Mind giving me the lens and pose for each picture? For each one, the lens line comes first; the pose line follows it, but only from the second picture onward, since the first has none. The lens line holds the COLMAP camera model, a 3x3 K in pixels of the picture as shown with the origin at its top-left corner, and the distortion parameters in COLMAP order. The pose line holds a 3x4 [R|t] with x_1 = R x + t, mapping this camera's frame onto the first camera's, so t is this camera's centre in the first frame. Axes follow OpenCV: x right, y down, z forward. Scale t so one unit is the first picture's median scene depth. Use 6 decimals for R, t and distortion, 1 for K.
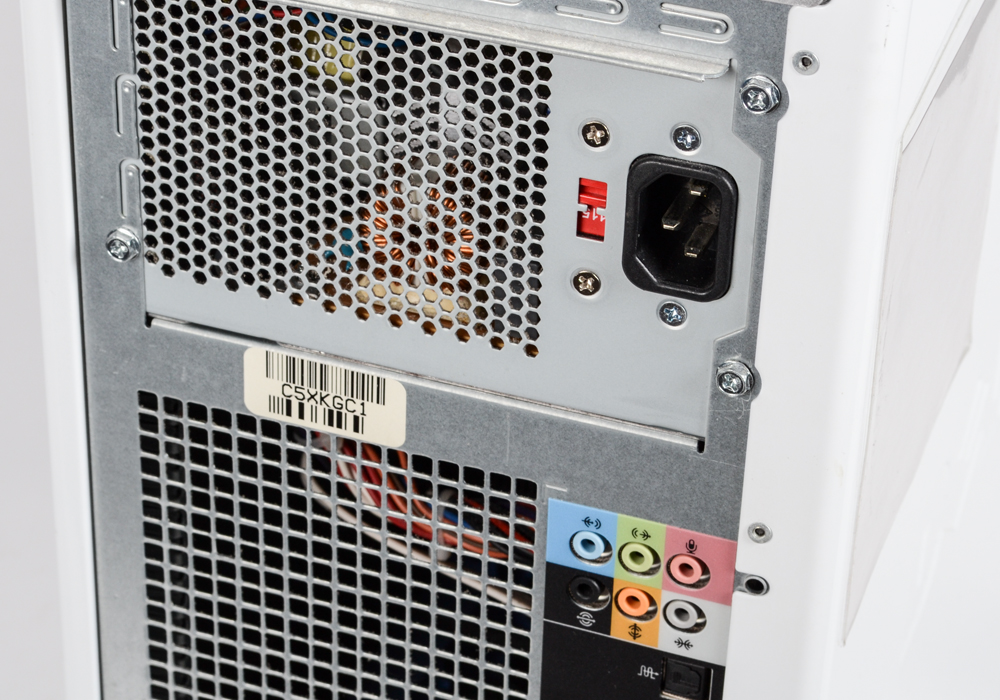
lens RADIAL K [[2703.7, 0, 500.0], [0, 2703.7, 350.0], [0, 0, 1]] dist [0.026089, -0.016998]
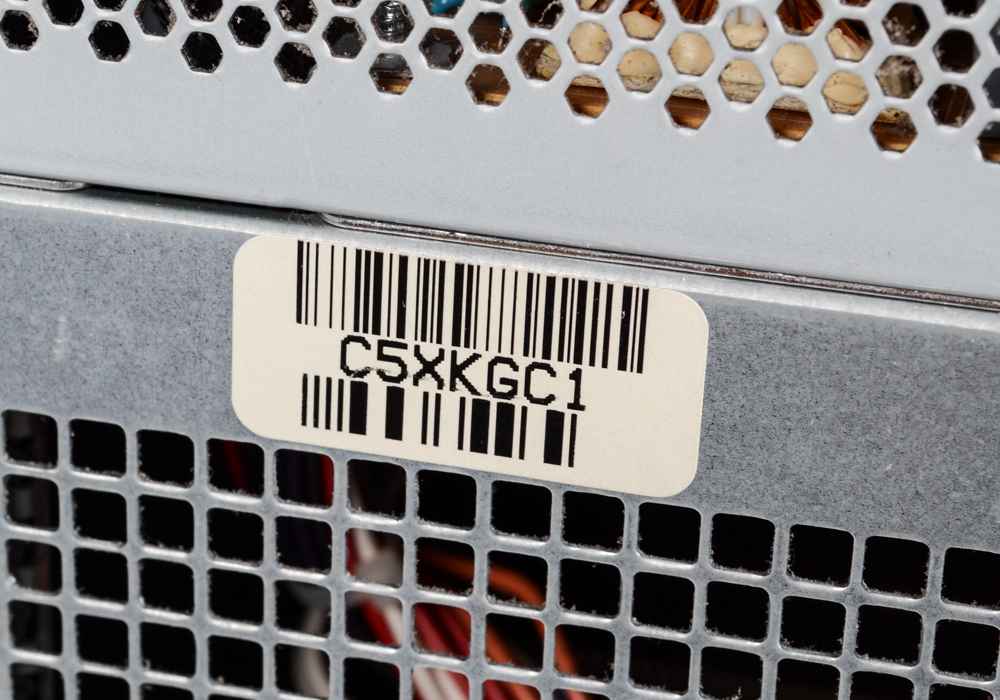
lens RADIAL K [[2703.7, 0, 500.0], [0, 2703.7, 350.0], [0, 0, 1]] dist [0.026089, -0.016998]
pose [[0.995107, -0.029968, 0.094150, -0.093688], [0.043691, 0.988131, -0.147272, 0.068446], [-0.088619, 0.150665, 0.984605, 0.642680]]
